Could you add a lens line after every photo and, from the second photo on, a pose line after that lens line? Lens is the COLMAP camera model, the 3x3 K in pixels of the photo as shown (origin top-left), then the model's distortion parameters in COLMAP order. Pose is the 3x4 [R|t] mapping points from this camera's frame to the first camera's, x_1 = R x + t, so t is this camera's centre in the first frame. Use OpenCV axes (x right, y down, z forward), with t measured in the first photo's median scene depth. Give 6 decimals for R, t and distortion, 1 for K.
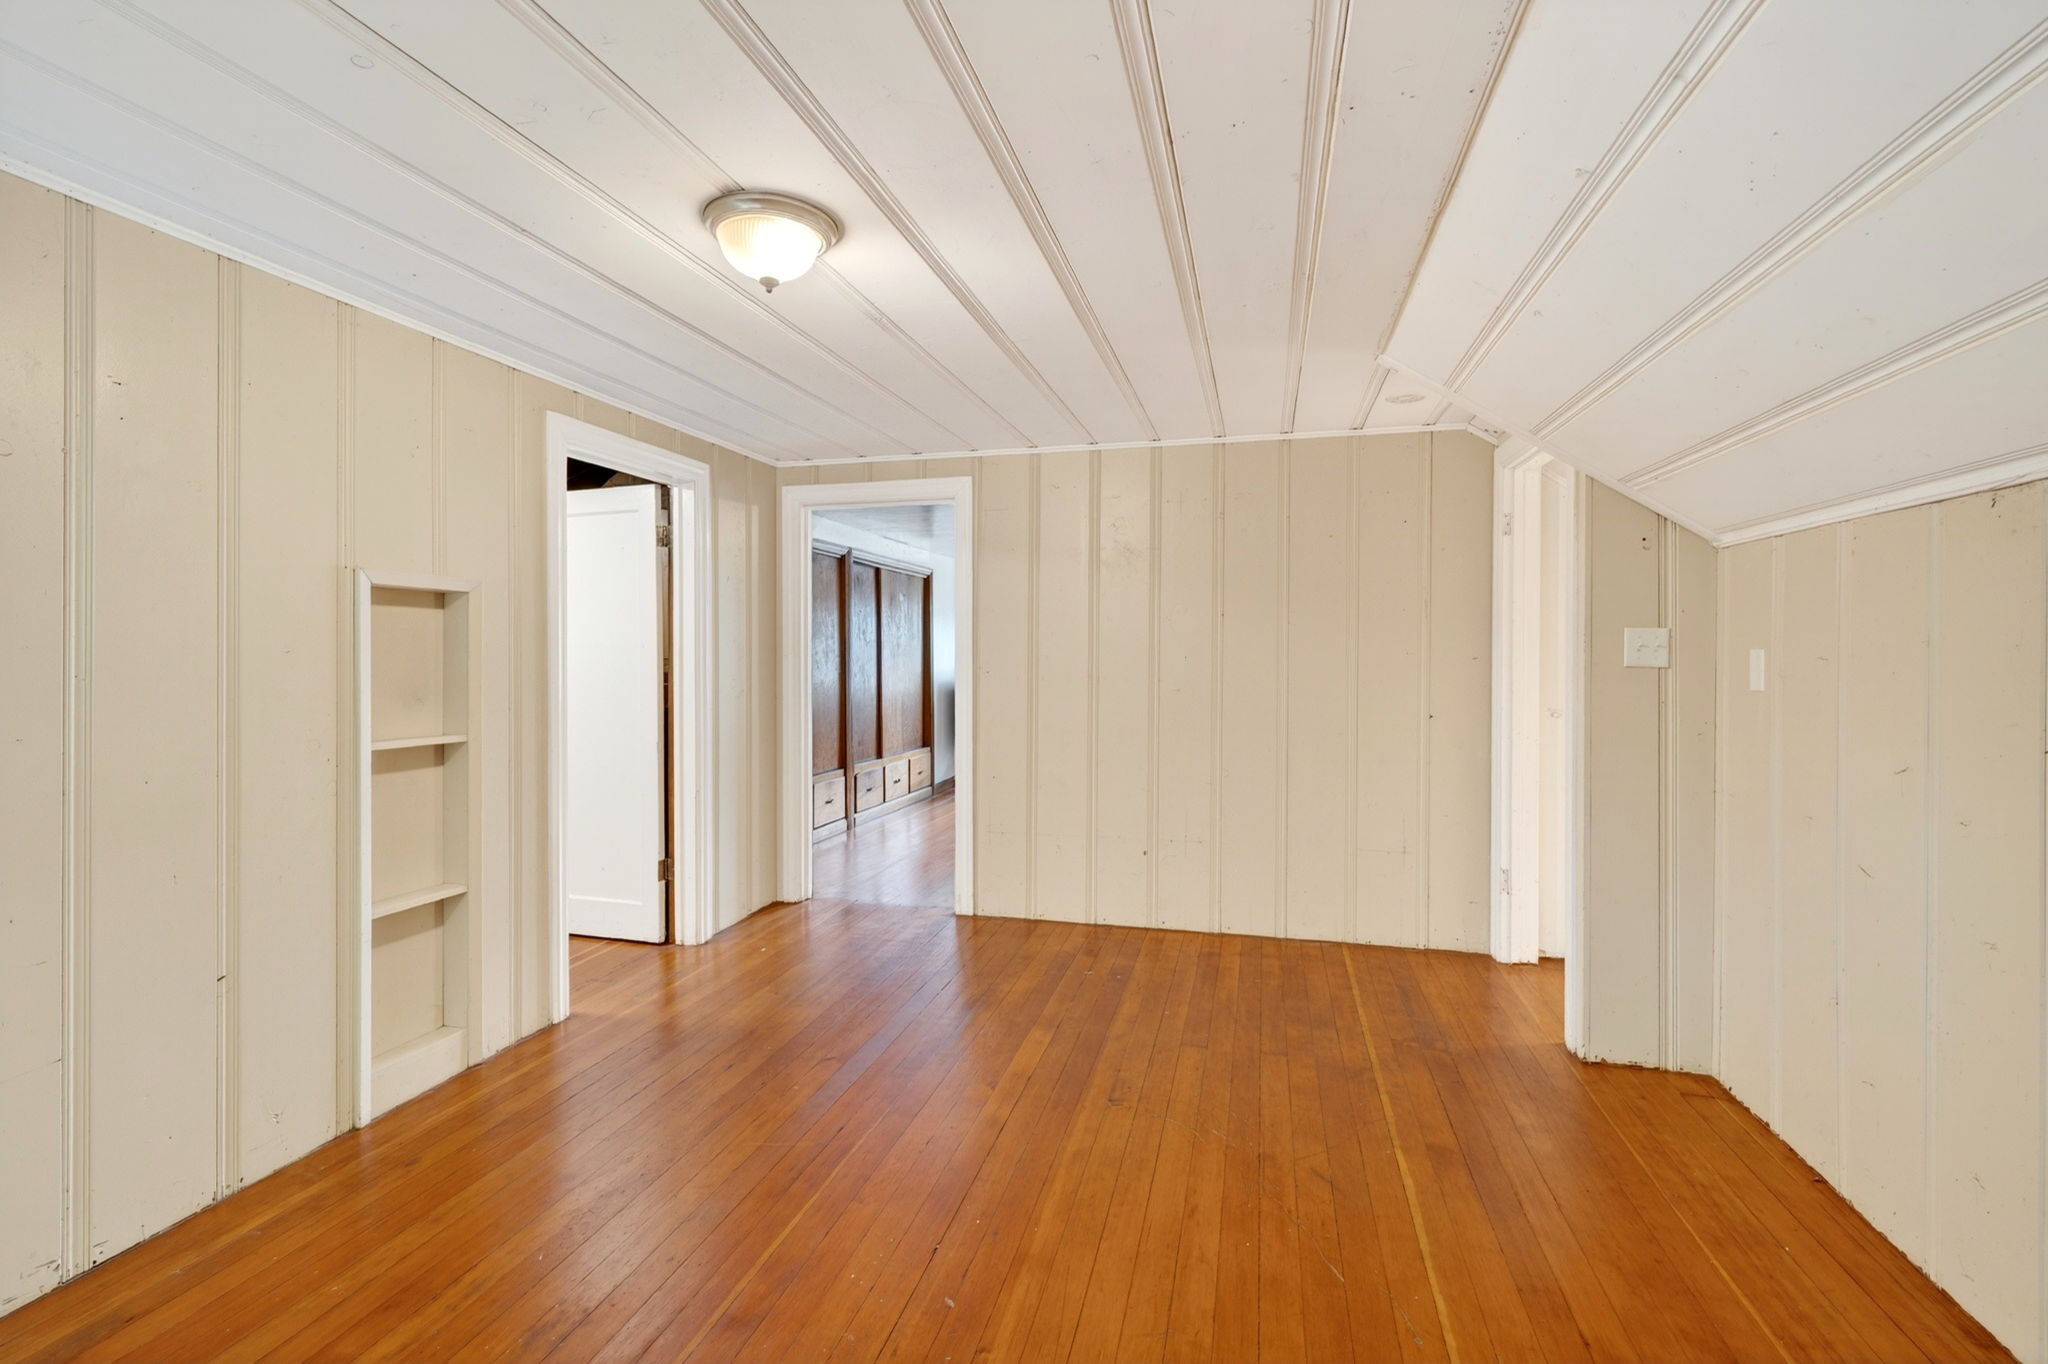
lens RADIAL K [[889.7, 0, 1022.3], [0, 889.7, 652.5], [0, 0, 1]] dist [0.000030, -0.000047]
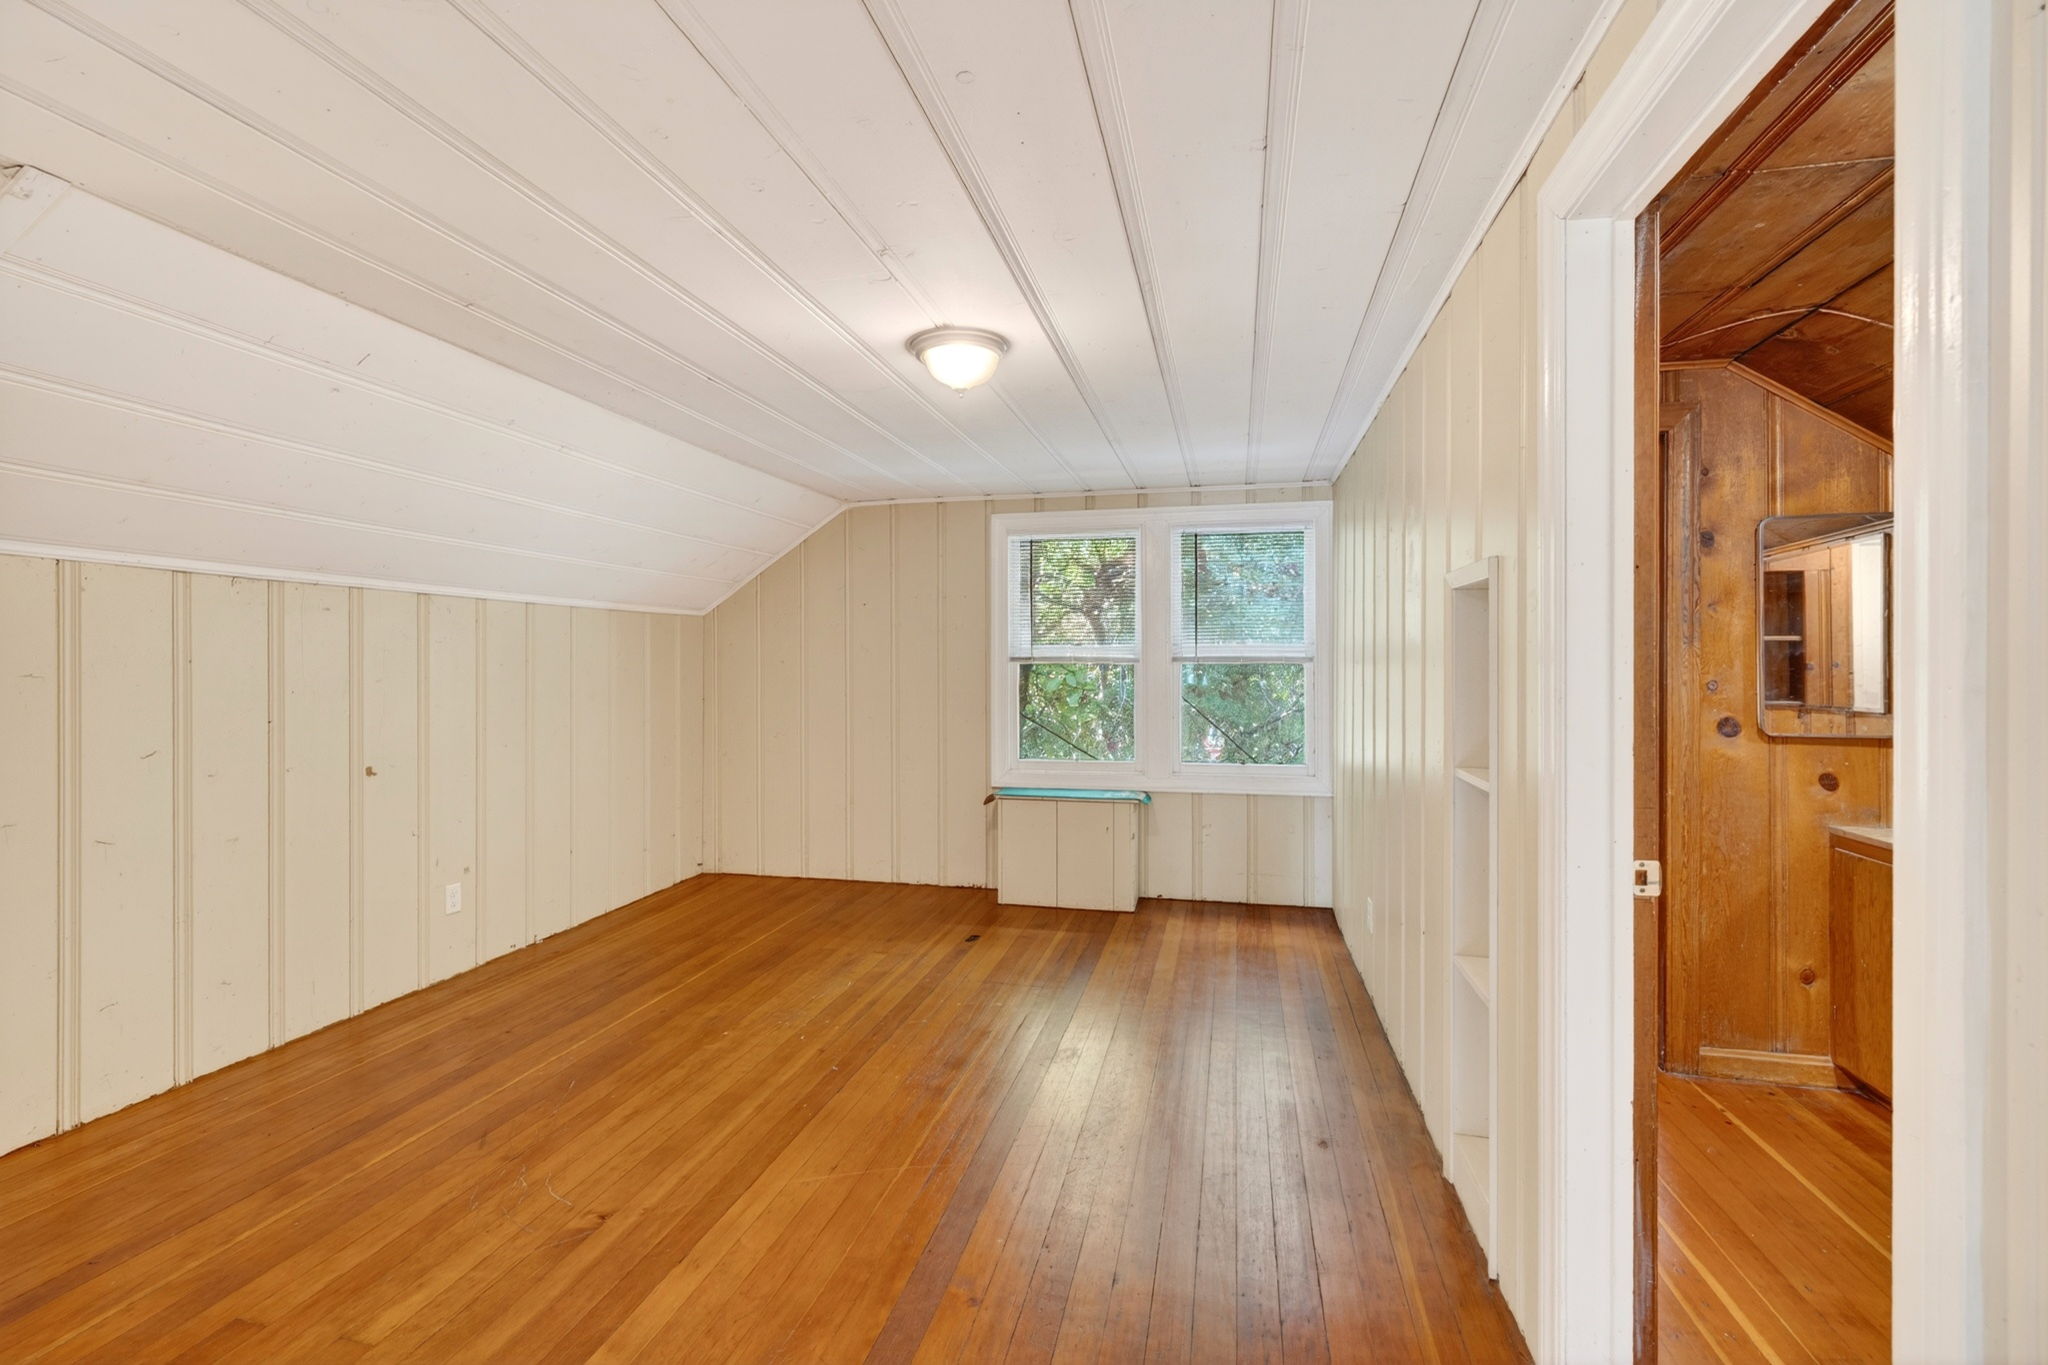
lens RADIAL K [[920.0, 0, 1025.9], [0, 920.0, 667.2], [0, 0, 1]] dist [0.000791, 0.000213]
pose [[-0.999592, 0.004105, -0.028257, -0.303028], [0.004135, 0.999991, -0.000996, -0.000255], [0.028252, -0.001113, -0.999600, 2.109116]]
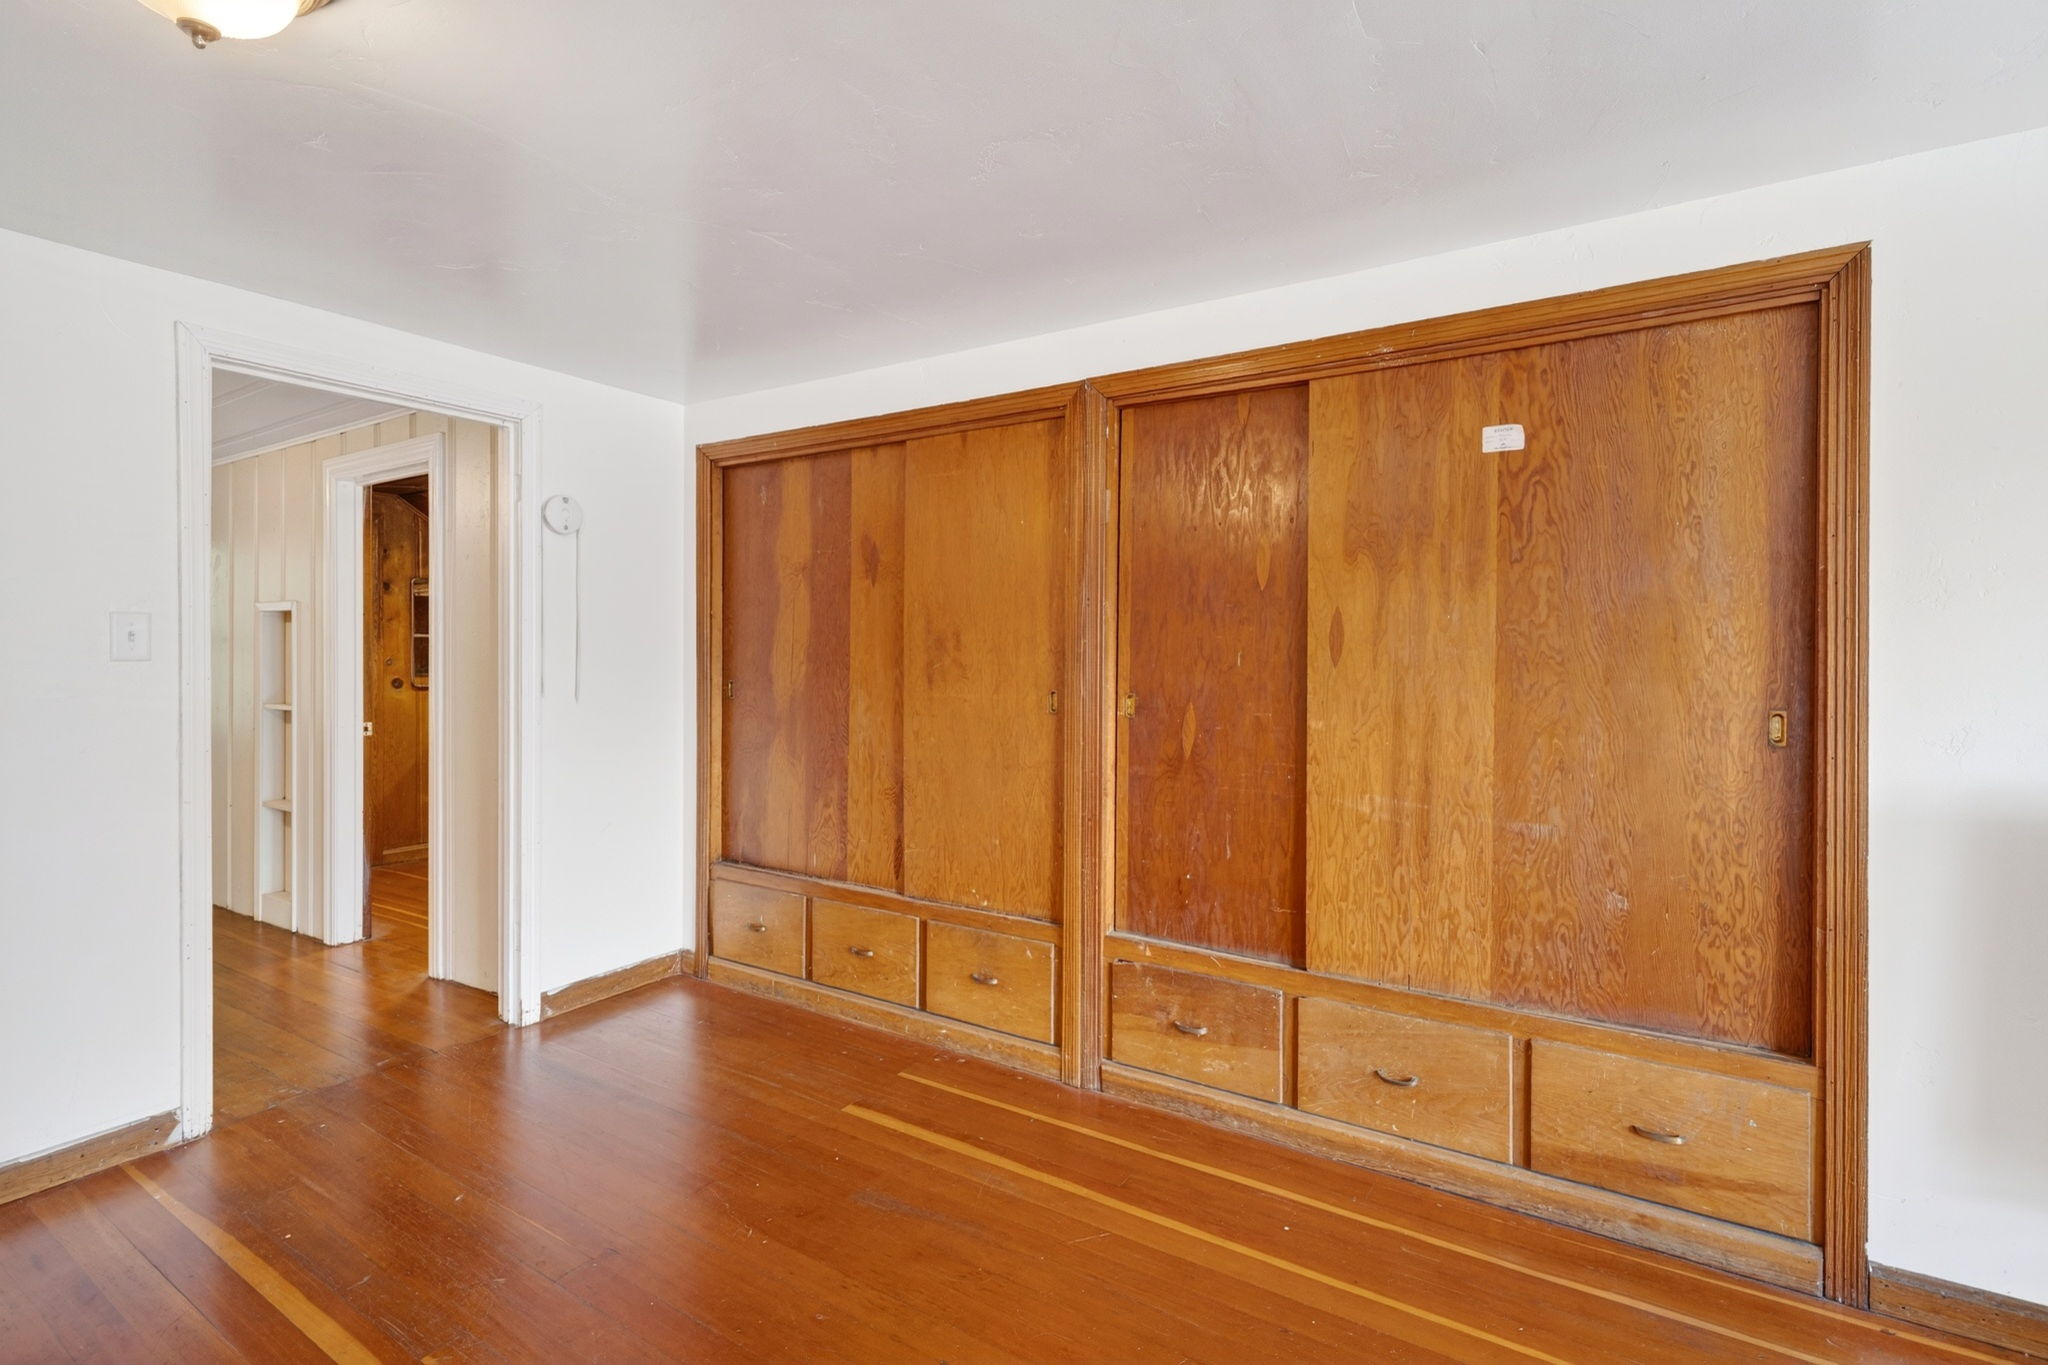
lens RADIAL K [[920.0, 0, 1025.9], [0, 920.0, 667.2], [0, 0, 1]] dist [0.000791, 0.000213]
pose [[-0.286552, 0.008747, -0.958025, 0.603531], [0.001461, 0.999961, 0.008693, 0.023248], [0.958064, 0.001091, -0.286553, 3.226386]]
